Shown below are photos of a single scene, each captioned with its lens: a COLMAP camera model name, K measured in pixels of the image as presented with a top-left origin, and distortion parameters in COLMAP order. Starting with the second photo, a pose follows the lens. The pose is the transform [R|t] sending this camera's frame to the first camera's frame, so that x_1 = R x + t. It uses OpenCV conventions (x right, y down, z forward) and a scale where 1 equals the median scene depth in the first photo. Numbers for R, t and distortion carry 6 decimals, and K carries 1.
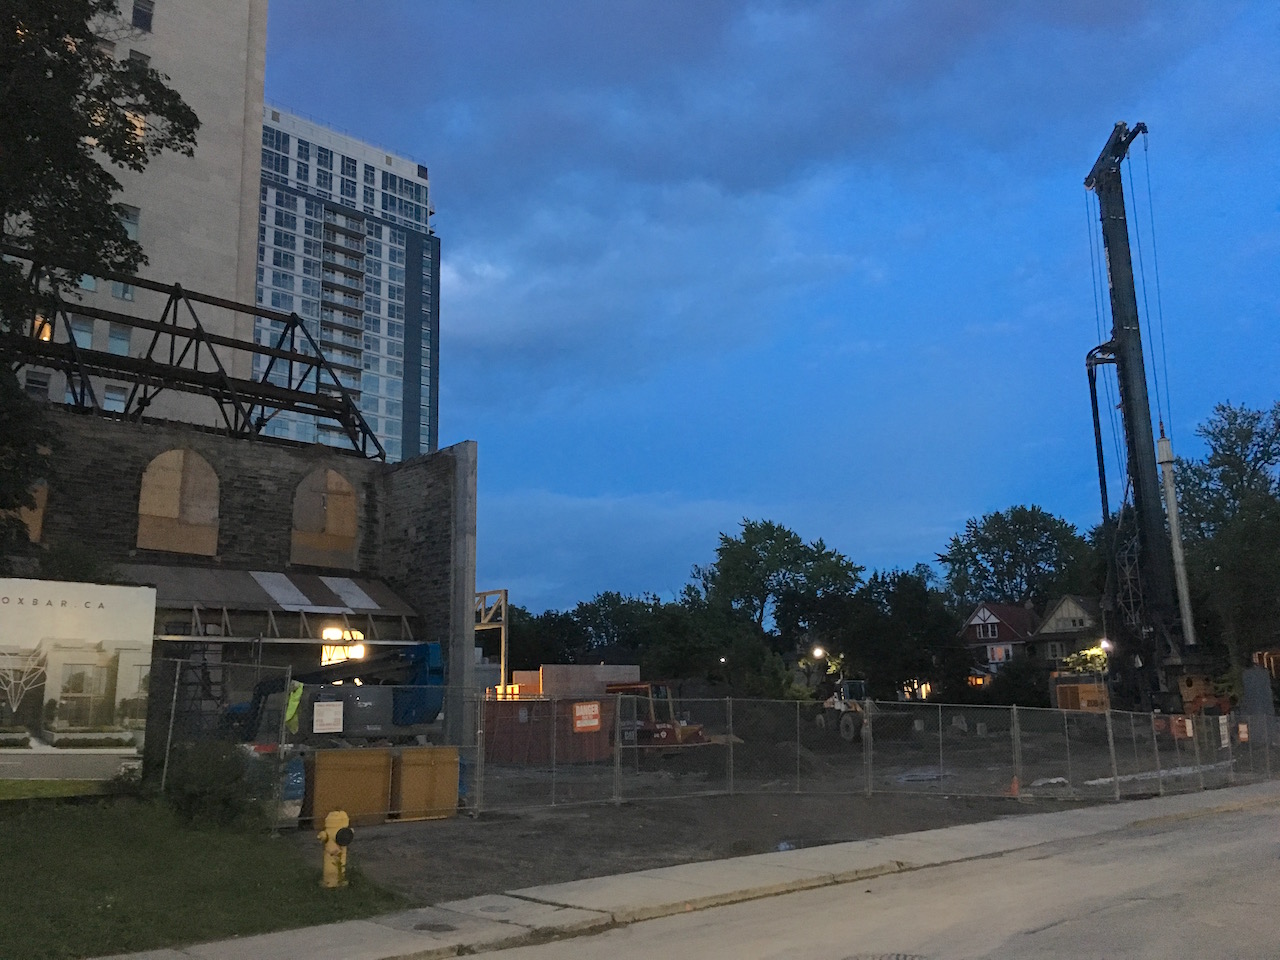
lens RADIAL K [[1083.1, 0, 638.9], [0, 1083.1, 483.4], [0, 0, 1]] dist [0.083231, -0.099579]
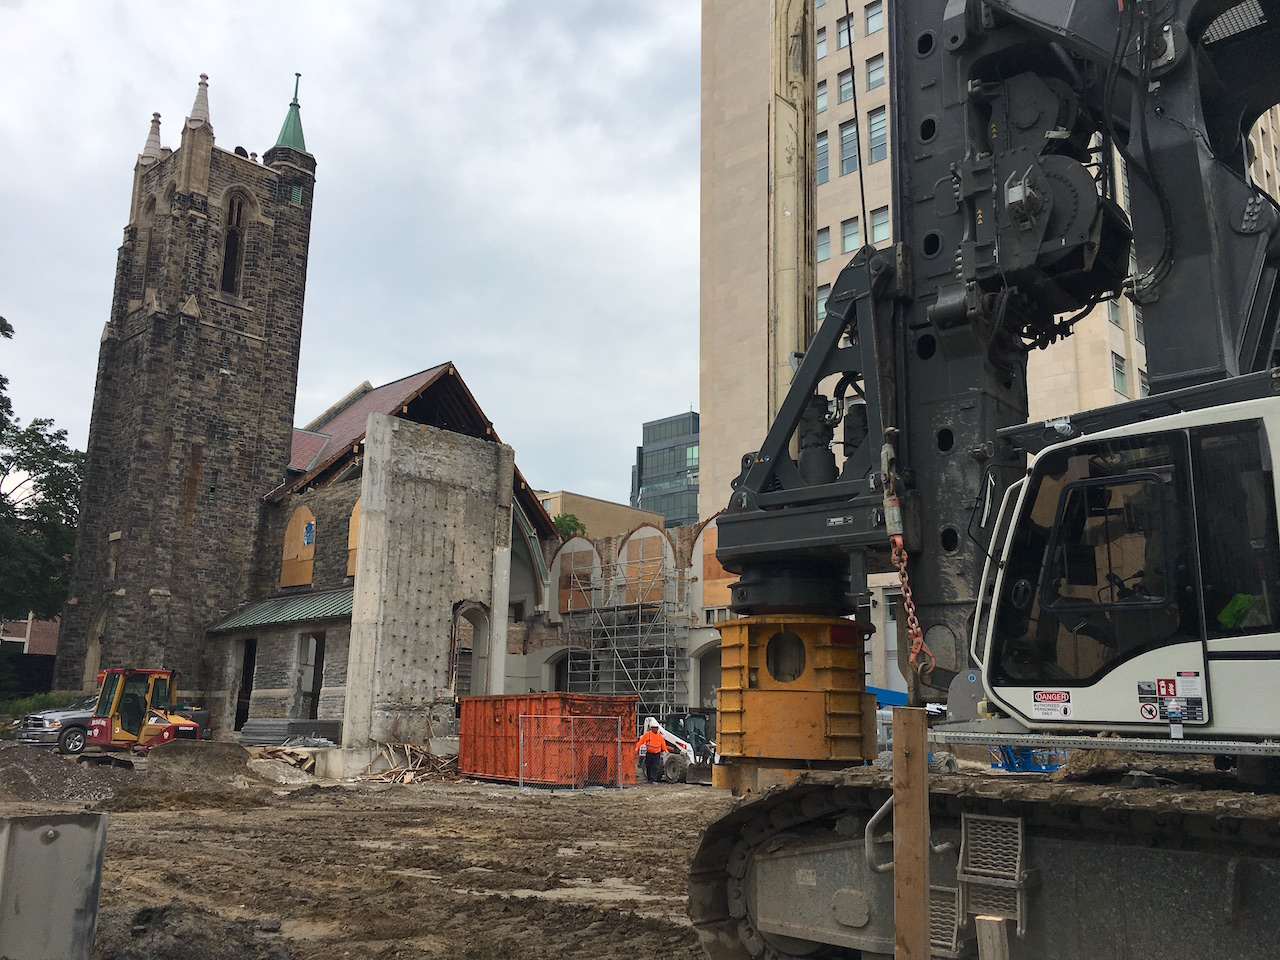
lens RADIAL K [[1083.1, 0, 638.9], [0, 1083.1, 483.4], [0, 0, 1]] dist [0.083231, -0.099579]
pose [[0.034609, -0.200874, -0.979005, 0.778694], [0.186675, 0.963651, -0.191125, 0.247035], [0.981812, -0.176142, 0.070849, 1.194089]]
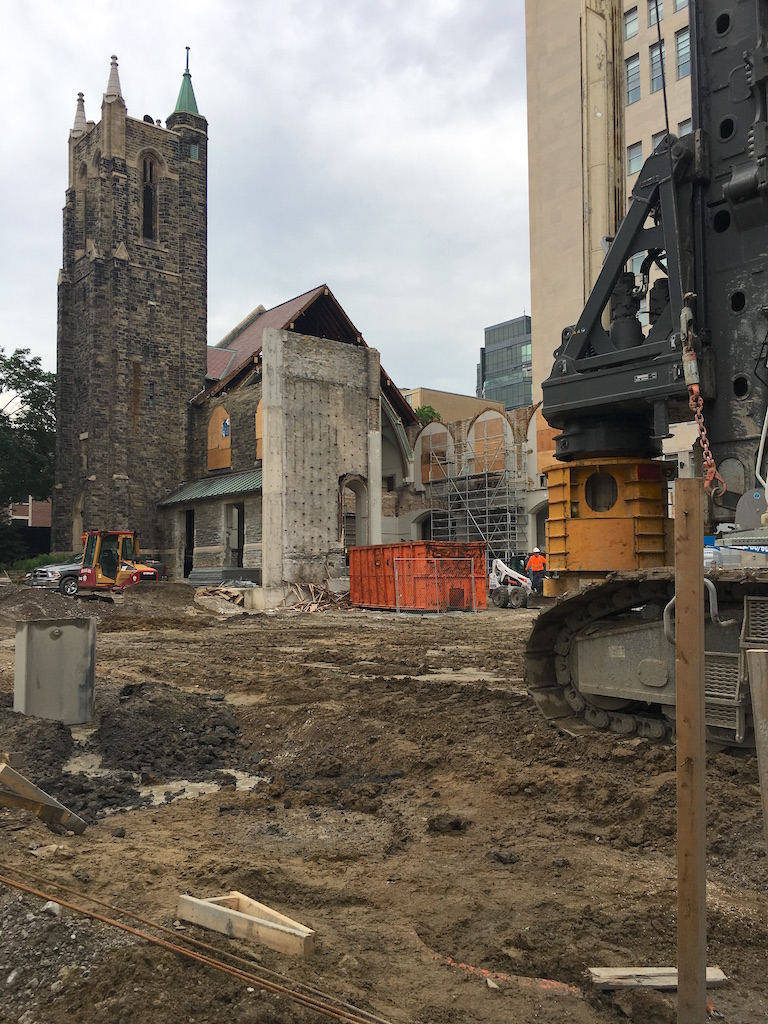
lens RADIAL K [[866.5, 0, 381.2], [0, 866.5, 507.1], [0, 0, 1]] dist [0.083231, -0.099579]
pose [[-0.089353, -0.059116, -0.994244, 0.779231], [0.213698, 0.973852, -0.077108, 0.254762], [0.972805, -0.219358, -0.074384, 1.194528]]
